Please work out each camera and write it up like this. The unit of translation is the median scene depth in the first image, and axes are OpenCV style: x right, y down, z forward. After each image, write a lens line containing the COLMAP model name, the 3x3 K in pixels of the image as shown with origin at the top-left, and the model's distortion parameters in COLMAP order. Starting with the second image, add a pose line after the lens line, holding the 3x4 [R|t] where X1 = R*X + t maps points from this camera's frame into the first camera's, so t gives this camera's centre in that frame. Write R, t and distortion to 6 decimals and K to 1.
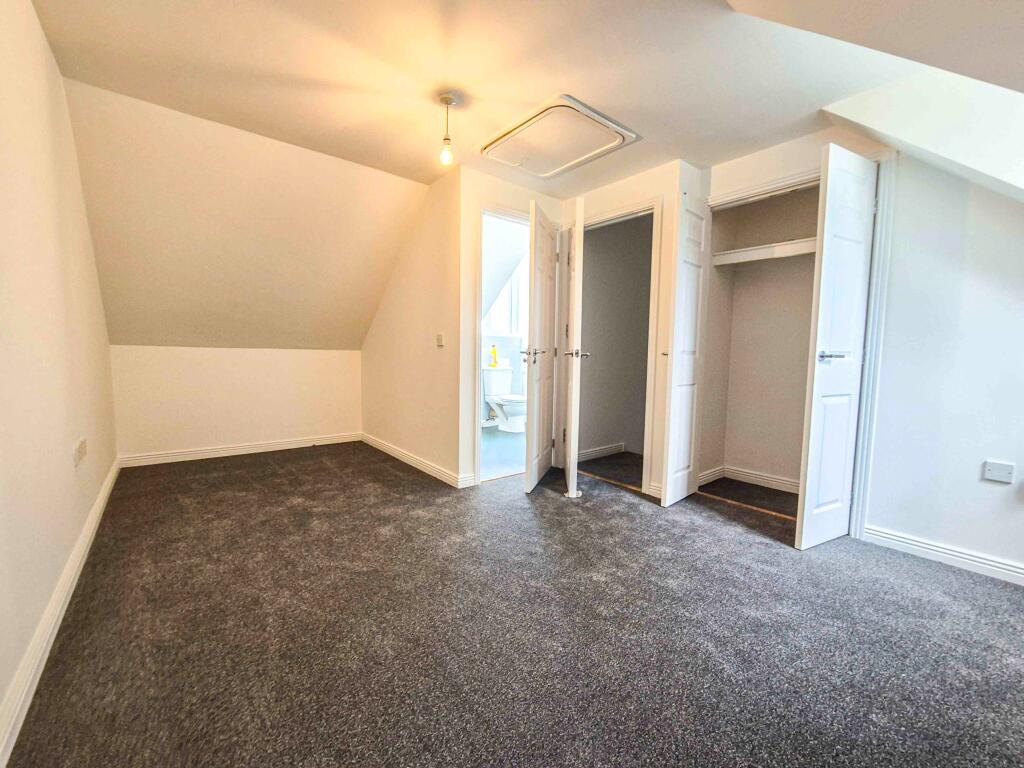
lens RADIAL K [[423.4, 0, 510.5], [0, 423.4, 385.3], [0, 0, 1]] dist [-0.000886, -0.000108]
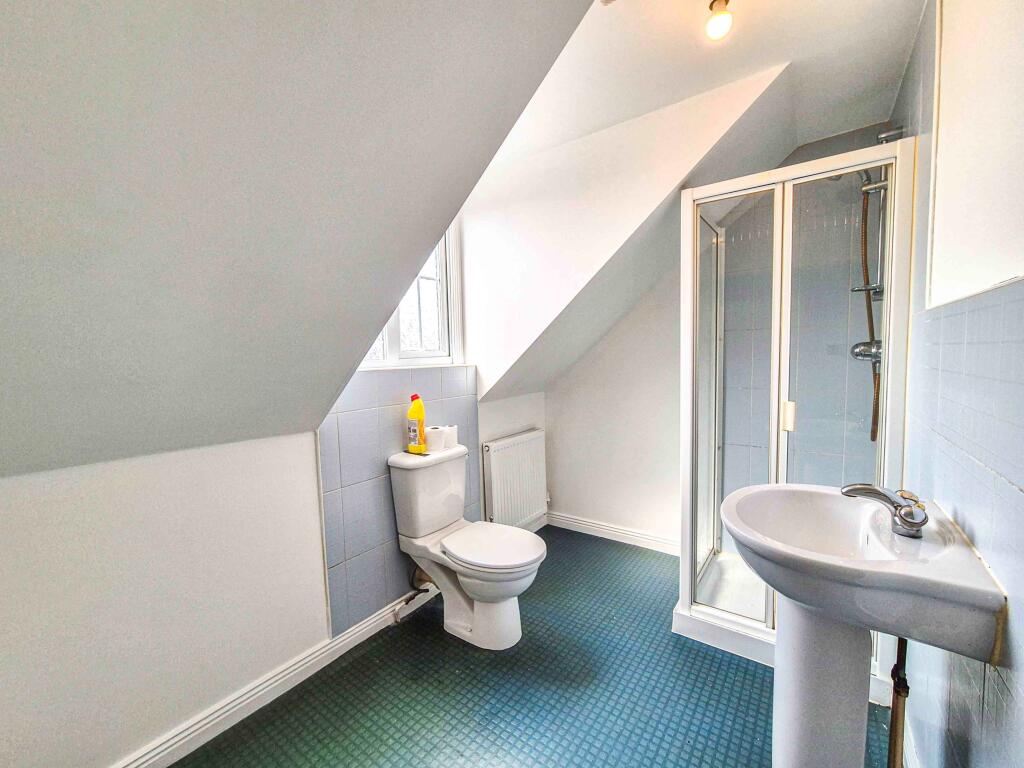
lens RADIAL K [[423.4, 0, 510.5], [0, 423.4, 385.3], [0, 0, 1]] dist [-0.000886, -0.000108]
pose [[0.964758, -0.055579, 0.257200, -0.053599], [0.058350, 0.998291, -0.003147, -0.096154], [-0.256586, 0.018043, 0.966353, 0.611245]]
